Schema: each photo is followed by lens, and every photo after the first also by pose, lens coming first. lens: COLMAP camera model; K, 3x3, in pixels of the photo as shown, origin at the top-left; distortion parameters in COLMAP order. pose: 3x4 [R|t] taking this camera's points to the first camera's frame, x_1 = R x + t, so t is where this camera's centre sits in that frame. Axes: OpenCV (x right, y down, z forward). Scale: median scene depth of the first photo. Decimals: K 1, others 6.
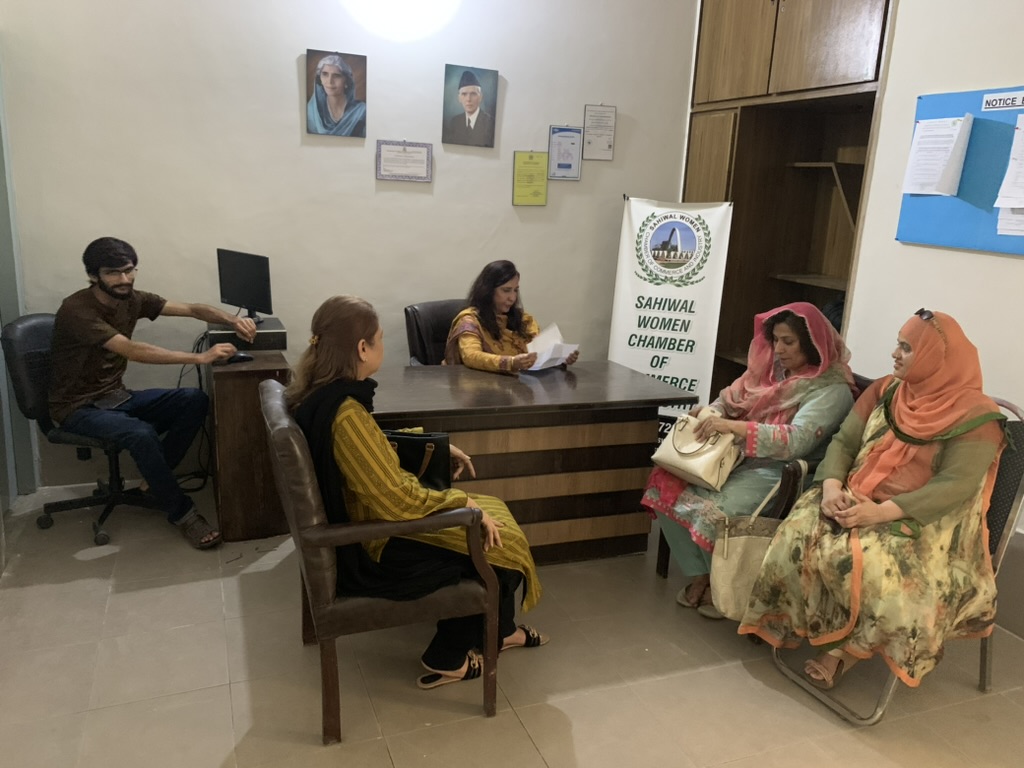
lens RADIAL K [[786.1, 0, 507.2], [0, 786.1, 384.3], [0, 0, 1]] dist [0.015464, -0.026476]
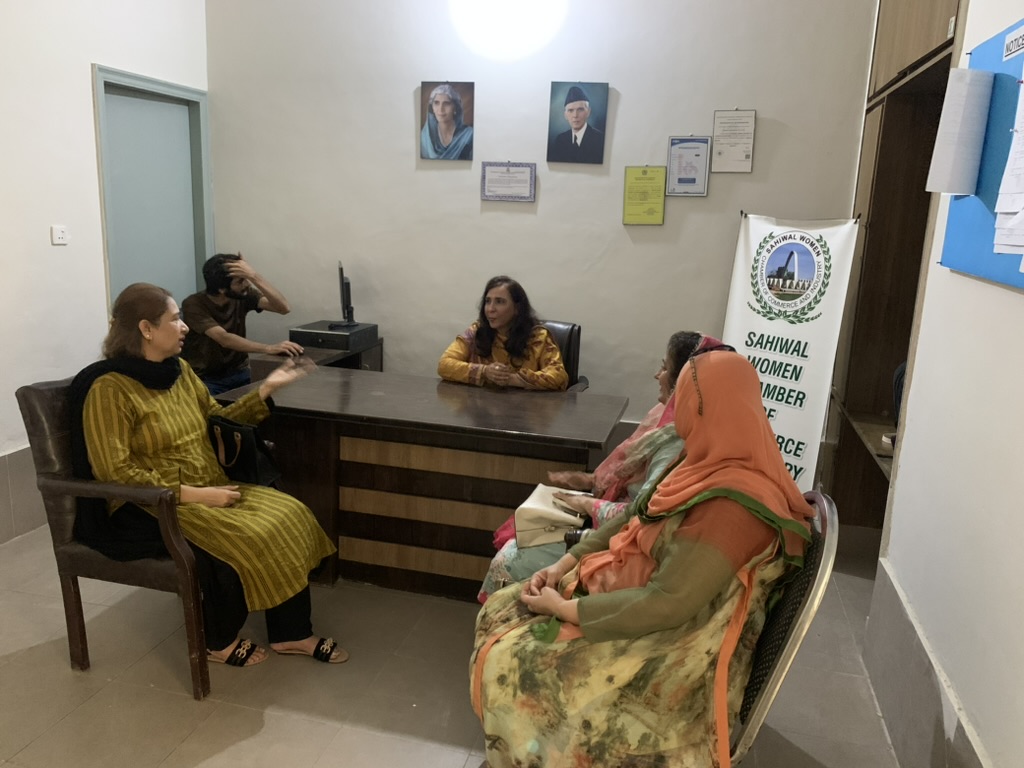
lens RADIAL K [[786.1, 0, 512.3], [0, 786.1, 378.7], [0, 0, 1]] dist [0.015464, -0.026476]
pose [[0.815630, 0.105105, -0.568947, 0.450681], [-0.136685, 0.990530, -0.012961, -0.019229], [0.562197, 0.088338, 0.822272, 0.185790]]
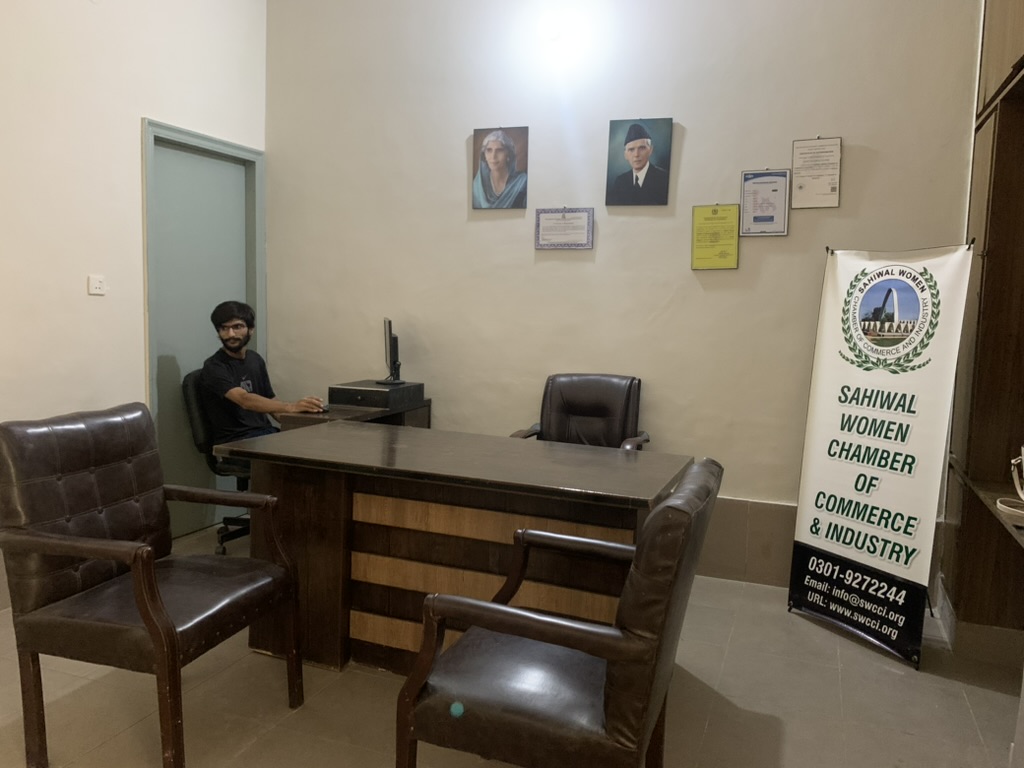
lens RADIAL K [[786.1, 0, 501.2], [0, 786.1, 376.5], [0, 0, 1]] dist [0.015464, -0.026476]
pose [[0.731053, 0.035802, -0.681380, 0.433701], [-0.151977, 0.982080, -0.111454, 0.004382], [0.665180, 0.185033, 0.723394, 0.292799]]
